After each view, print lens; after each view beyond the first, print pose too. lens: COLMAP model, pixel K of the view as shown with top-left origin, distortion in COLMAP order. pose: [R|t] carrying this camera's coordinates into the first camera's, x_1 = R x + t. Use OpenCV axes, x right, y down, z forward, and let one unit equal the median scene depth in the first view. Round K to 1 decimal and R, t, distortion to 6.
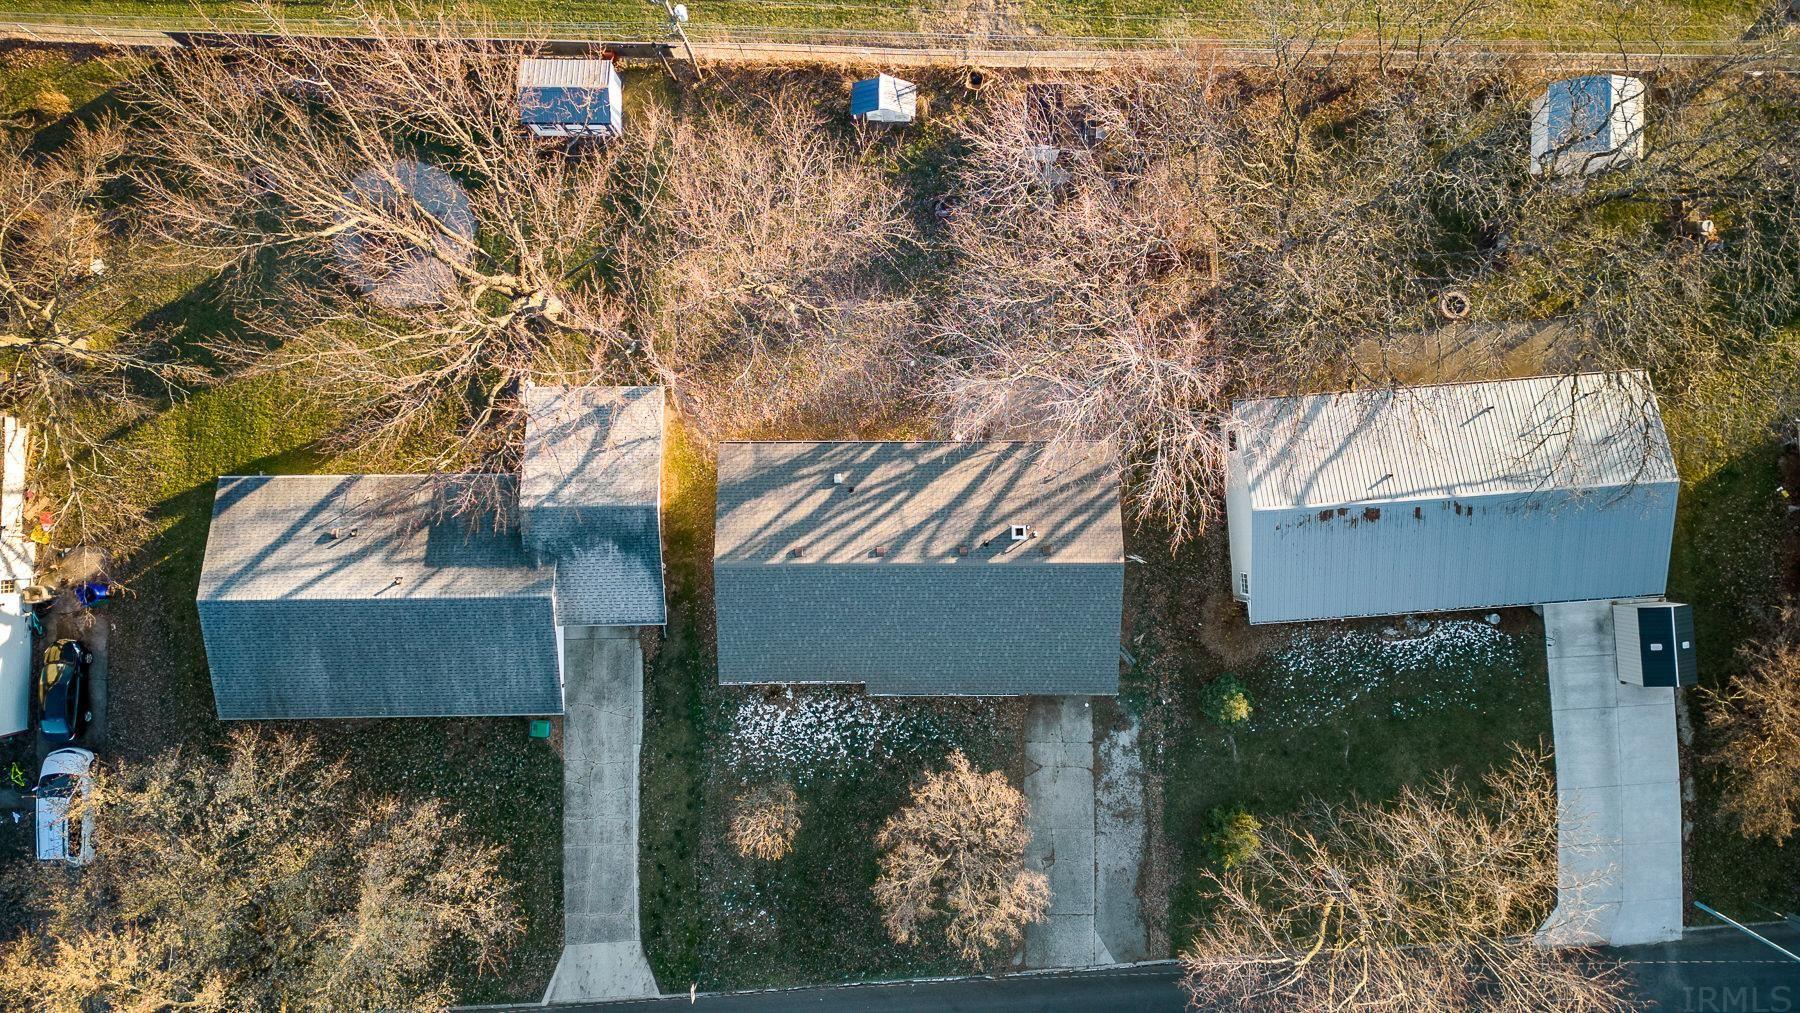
lens RADIAL K [[1260.9, 0, 904.3], [0, 1260.9, 486.0], [0, 0, 1]] dist [0.037353, -0.007010]
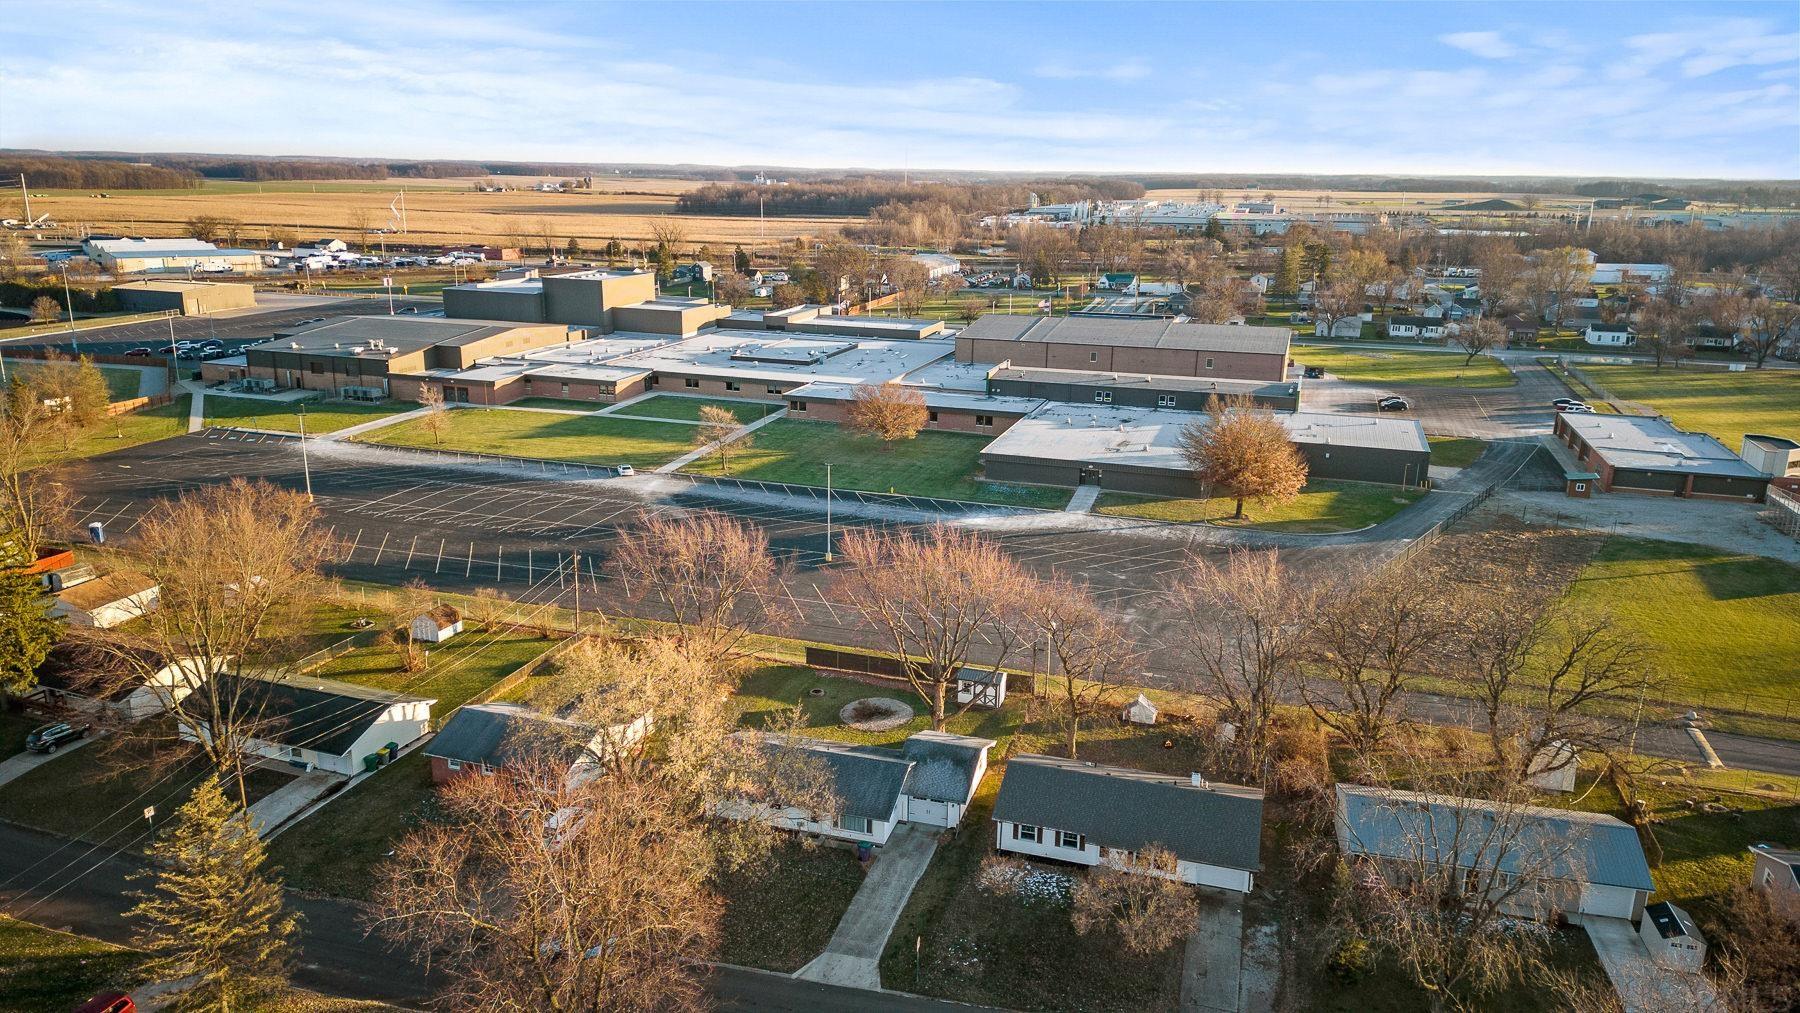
lens RADIAL K [[1260.9, 0, 904.3], [0, 1260.9, 486.0], [0, 0, 1]] dist [0.037353, -0.007010]
pose [[0.956275, 0.081149, -0.280986, 0.146371], [-0.292469, 0.265588, -0.918654, 1.431366], [0.000078, 0.960665, 0.277709, 0.164313]]
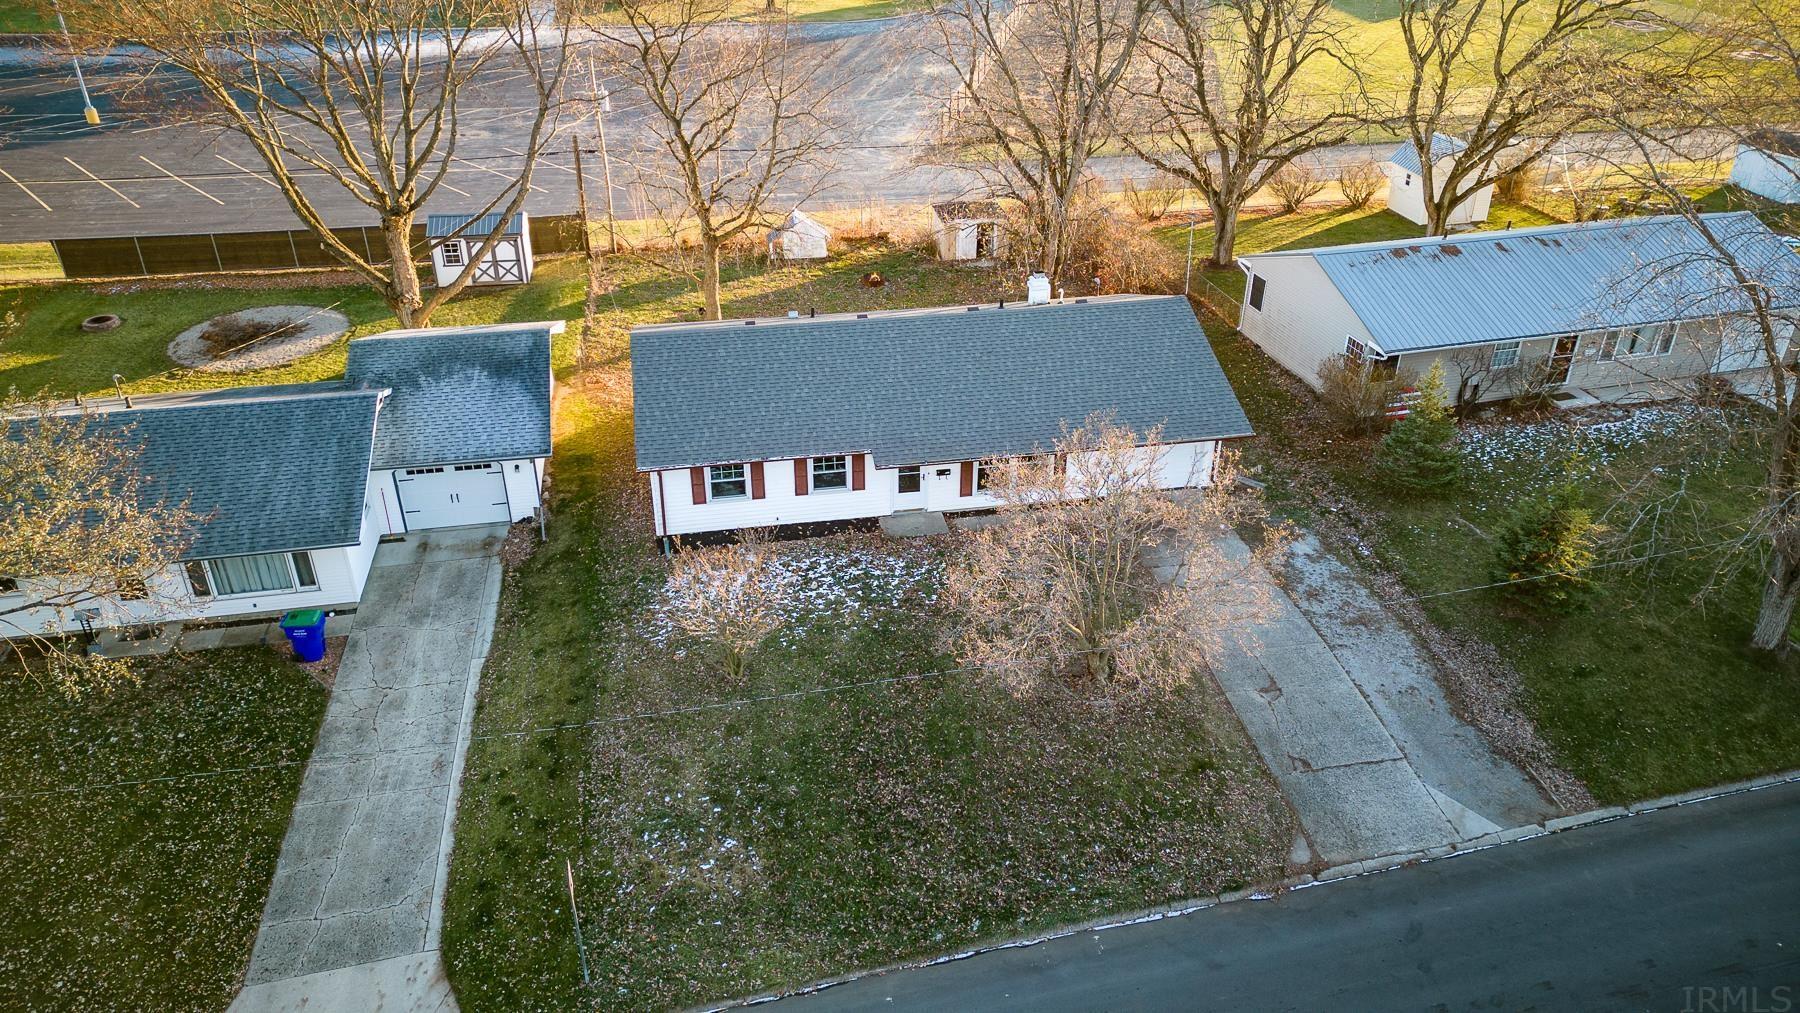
lens RADIAL K [[1260.9, 0, 904.3], [0, 1260.9, 486.0], [0, 0, 1]] dist [0.037353, -0.007010]
pose [[0.983329, -0.091605, 0.157076, -0.109626], [0.181830, 0.502108, -0.845473, 0.667054], [-0.001420, 0.859939, 0.510394, 0.656803]]
